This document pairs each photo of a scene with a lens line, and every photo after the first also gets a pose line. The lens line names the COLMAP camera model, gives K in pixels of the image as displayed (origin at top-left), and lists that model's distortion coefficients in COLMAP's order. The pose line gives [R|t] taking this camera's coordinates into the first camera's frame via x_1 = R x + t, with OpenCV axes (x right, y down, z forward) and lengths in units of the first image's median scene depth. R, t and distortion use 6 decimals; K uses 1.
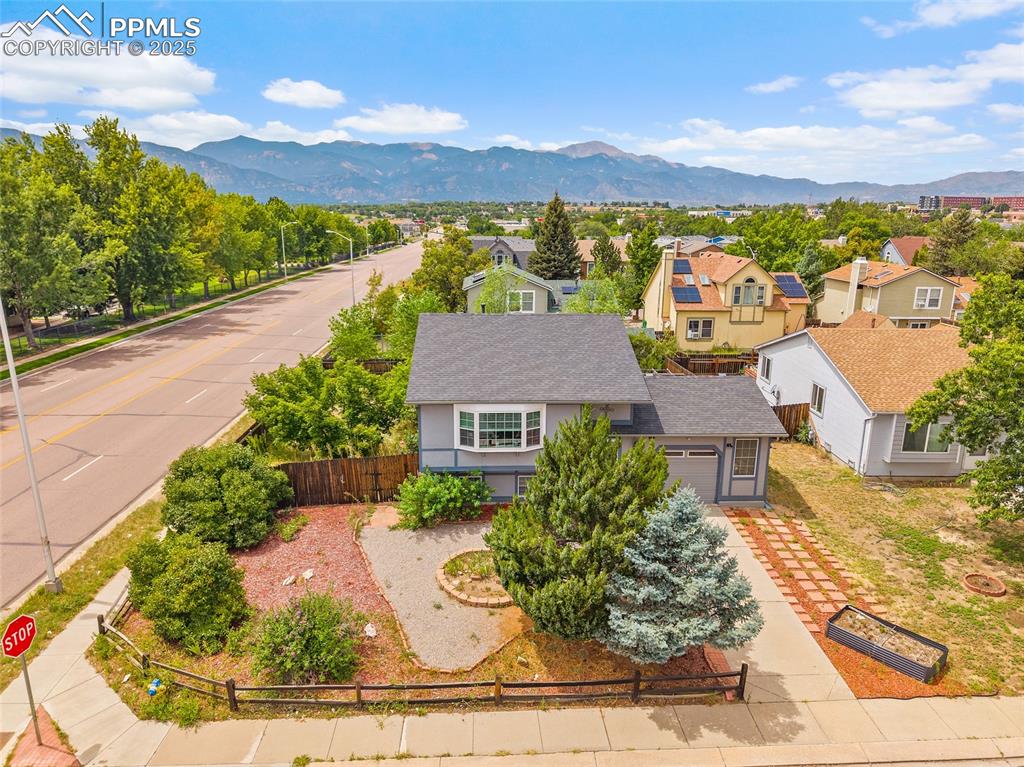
lens RADIAL K [[693.2, 0, 514.5], [0, 693.2, 382.2], [0, 0, 1]] dist [0.015199, -0.008617]
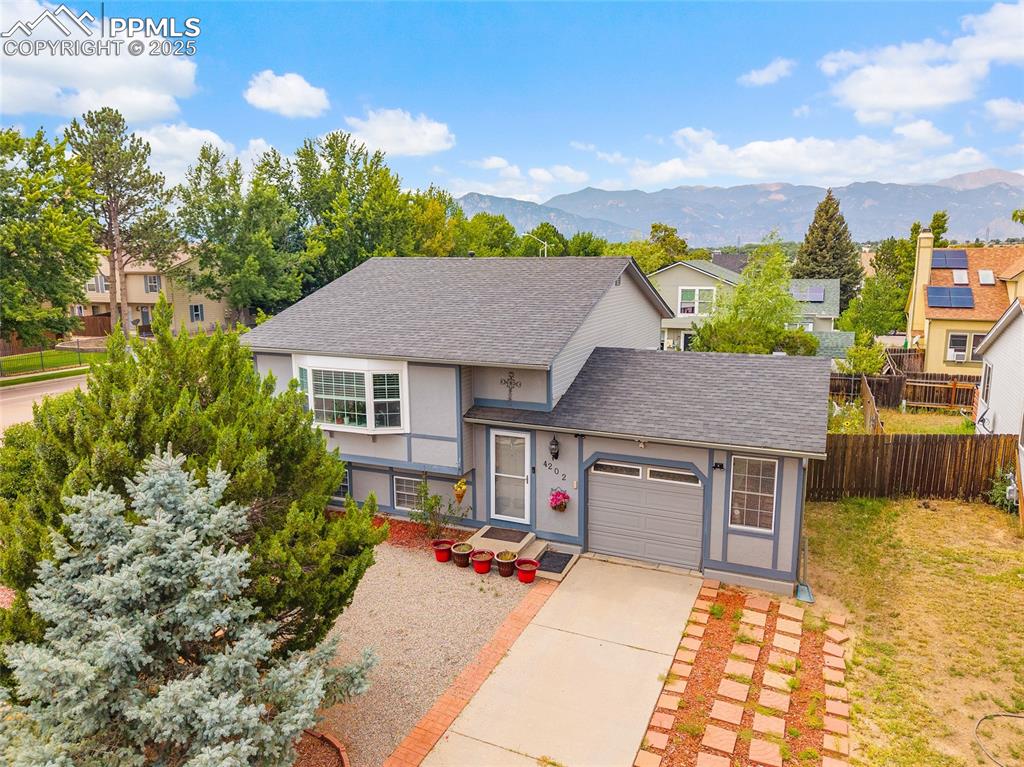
lens RADIAL K [[716.4, 0, 512.0], [0, 716.4, 383.5], [0, 0, 1]] dist [0.009526, -0.002861]
pose [[0.893057, 0.063400, -0.445455, 0.402609], [-0.093494, 0.994562, -0.045887, 0.066188], [0.440123, 0.082627, 0.894128, 0.415089]]
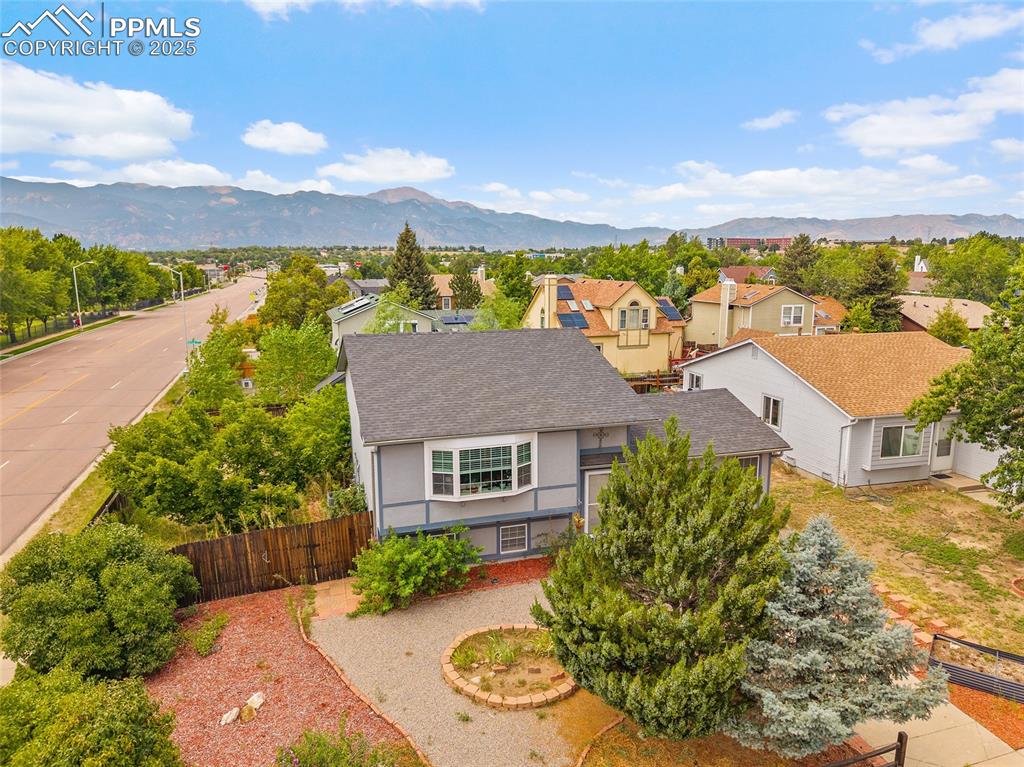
lens RADIAL K [[705.8, 0, 513.8], [0, 705.8, 375.4], [0, 0, 1]] dist [0.024638, -0.026093]
pose [[0.967071, -0.054884, 0.248517, -0.169721], [0.073250, 0.995176, -0.065263, 0.015023], [-0.243736, 0.081318, 0.966426, 0.187181]]
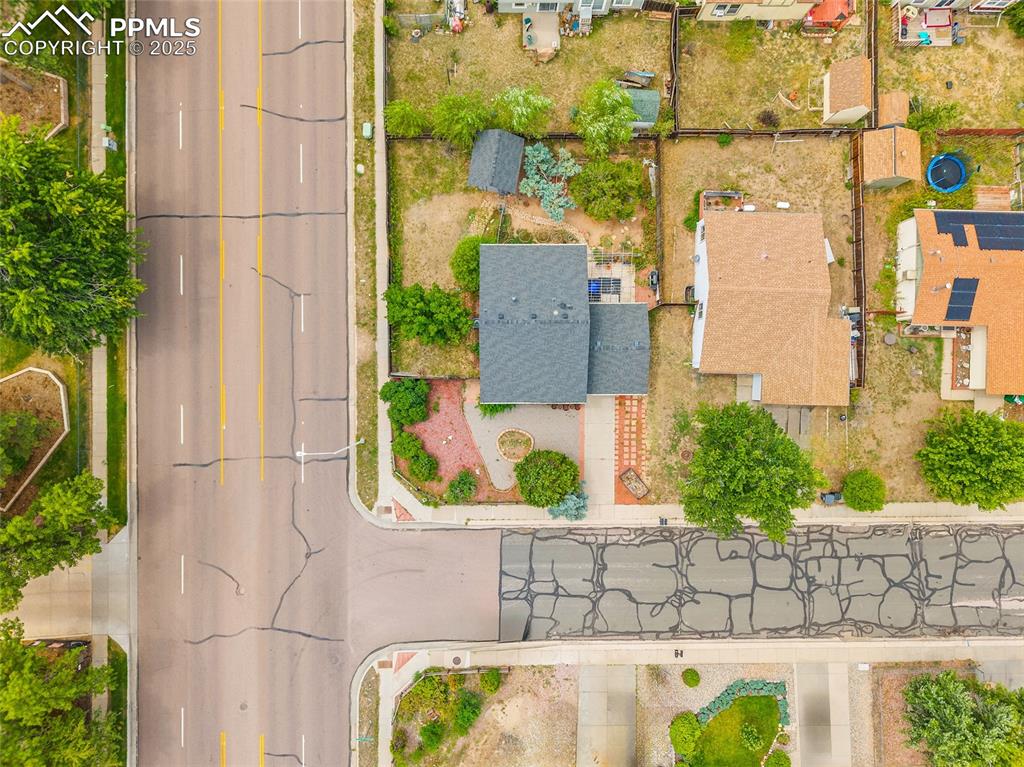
lens RADIAL K [[724.3, 0, 515.6], [0, 724.3, 381.4], [0, 0, 1]] dist [0.071832, -0.108218]
pose [[0.998989, 0.043556, 0.011135, -0.061632], [-0.020823, 0.228777, 0.973256, -2.153605], [0.039844, -0.972504, 0.229453, 0.463048]]
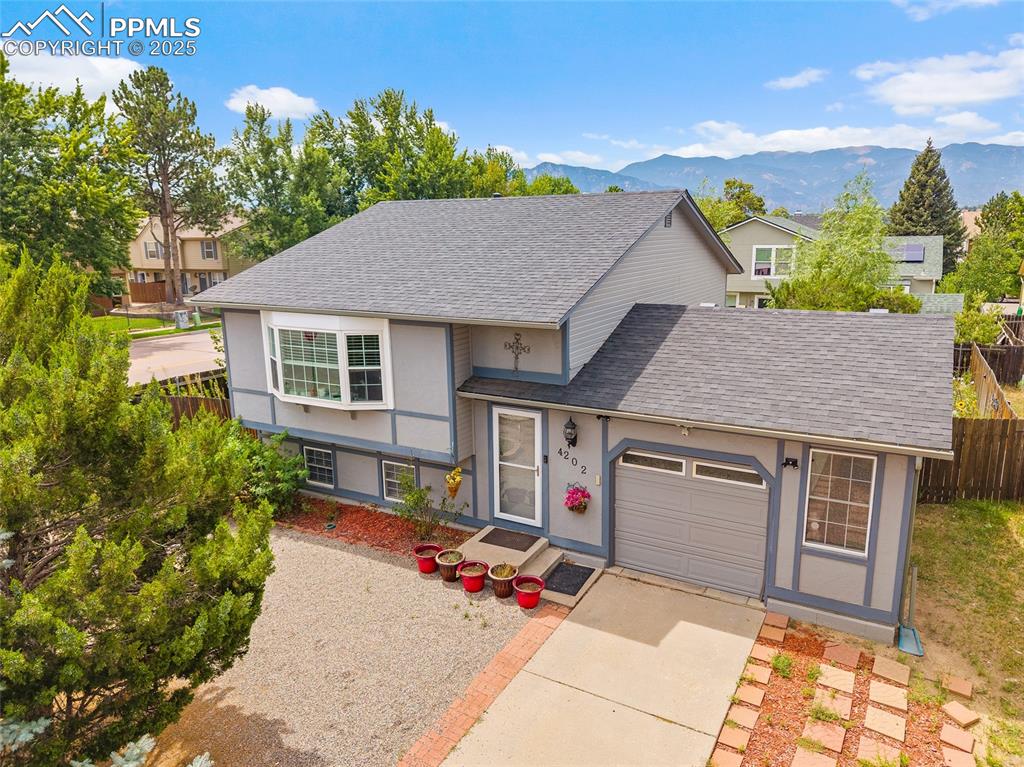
lens RADIAL K [[711.5, 0, 512.0], [0, 711.5, 383.5], [0, 0, 1]] dist [0.001915, 0.000269]
pose [[0.843392, 0.091830, -0.529393, 0.378058], [-0.105374, 0.994422, 0.004620, 0.059874], [0.526865, 0.051888, 0.848364, 0.561264]]
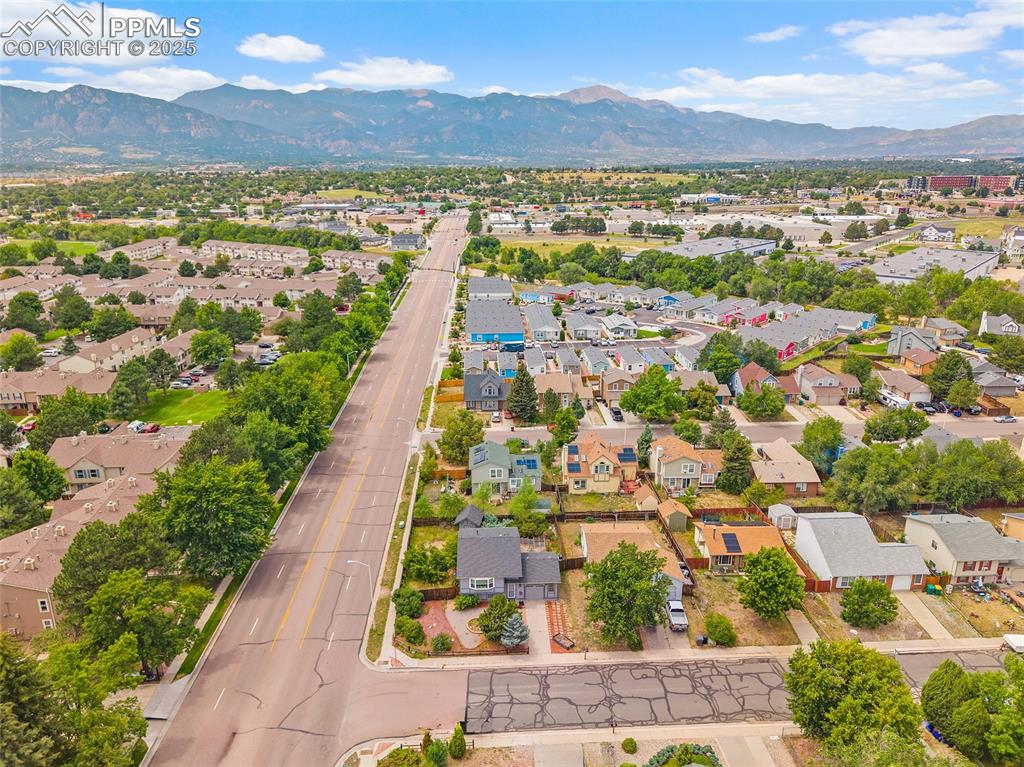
lens RADIAL K [[724.3, 0, 515.6], [0, 724.3, 381.4], [0, 0, 1]] dist [0.071832, -0.108218]
pose [[0.999961, -0.008284, -0.002924, 0.168536], [0.008462, 0.997694, 0.067349, -1.184896], [0.002360, -0.067371, 0.997725, -2.627993]]
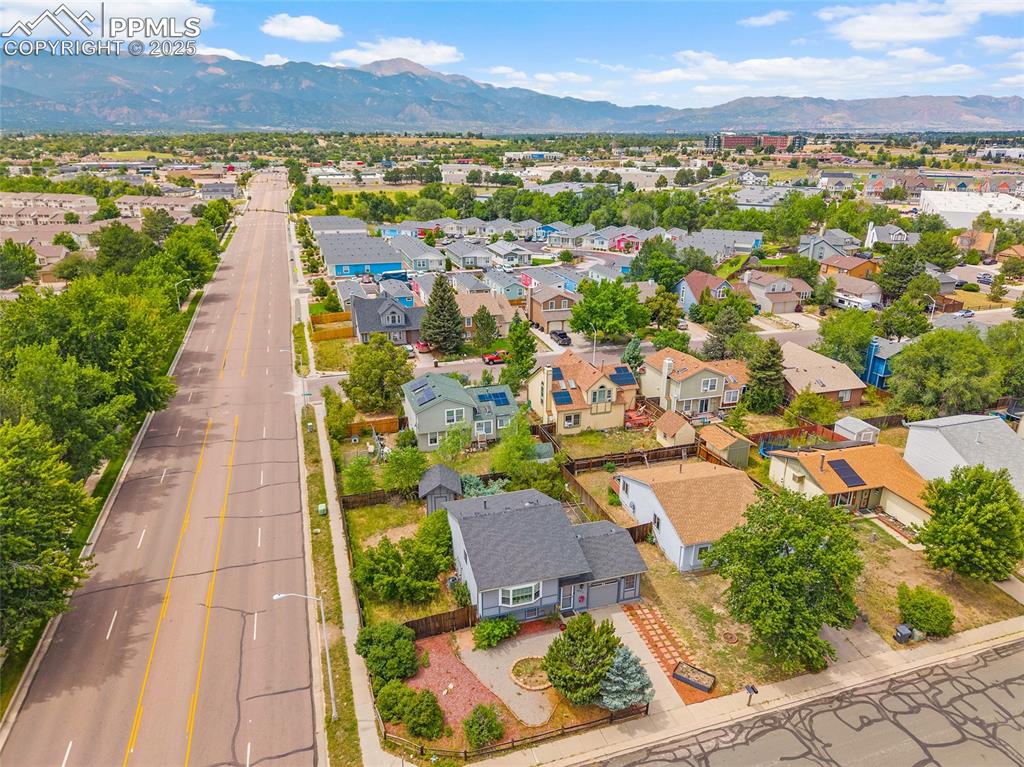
lens RADIAL K [[693.2, 0, 514.5], [0, 693.2, 382.2], [0, 0, 1]] dist [0.015199, -0.008617]
pose [[0.965909, -0.088313, 0.243352, -0.450142], [0.060992, 0.991184, 0.117616, -0.739176], [-0.251593, -0.098763, 0.962781, -0.846475]]
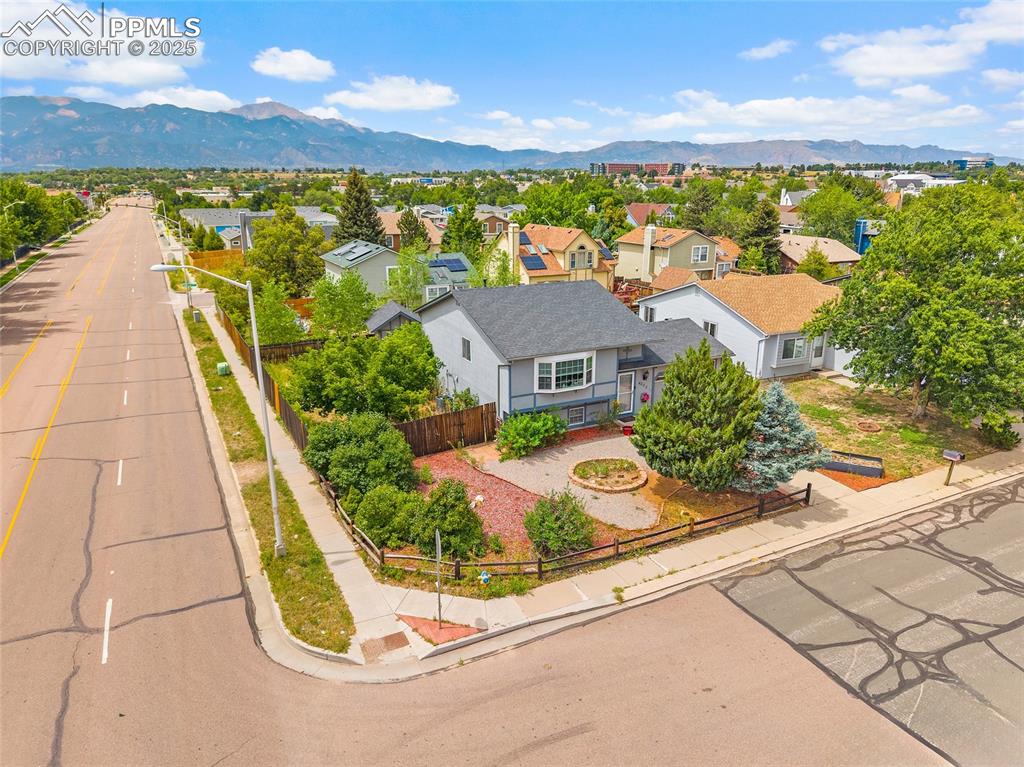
lens RADIAL K [[705.8, 0, 513.8], [0, 705.8, 375.4], [0, 0, 1]] dist [0.024638, -0.026093]
pose [[0.912009, -0.118728, 0.392611, -0.589717], [0.106201, 0.992901, 0.053562, -0.009326], [-0.396184, -0.007153, 0.918143, -0.167923]]
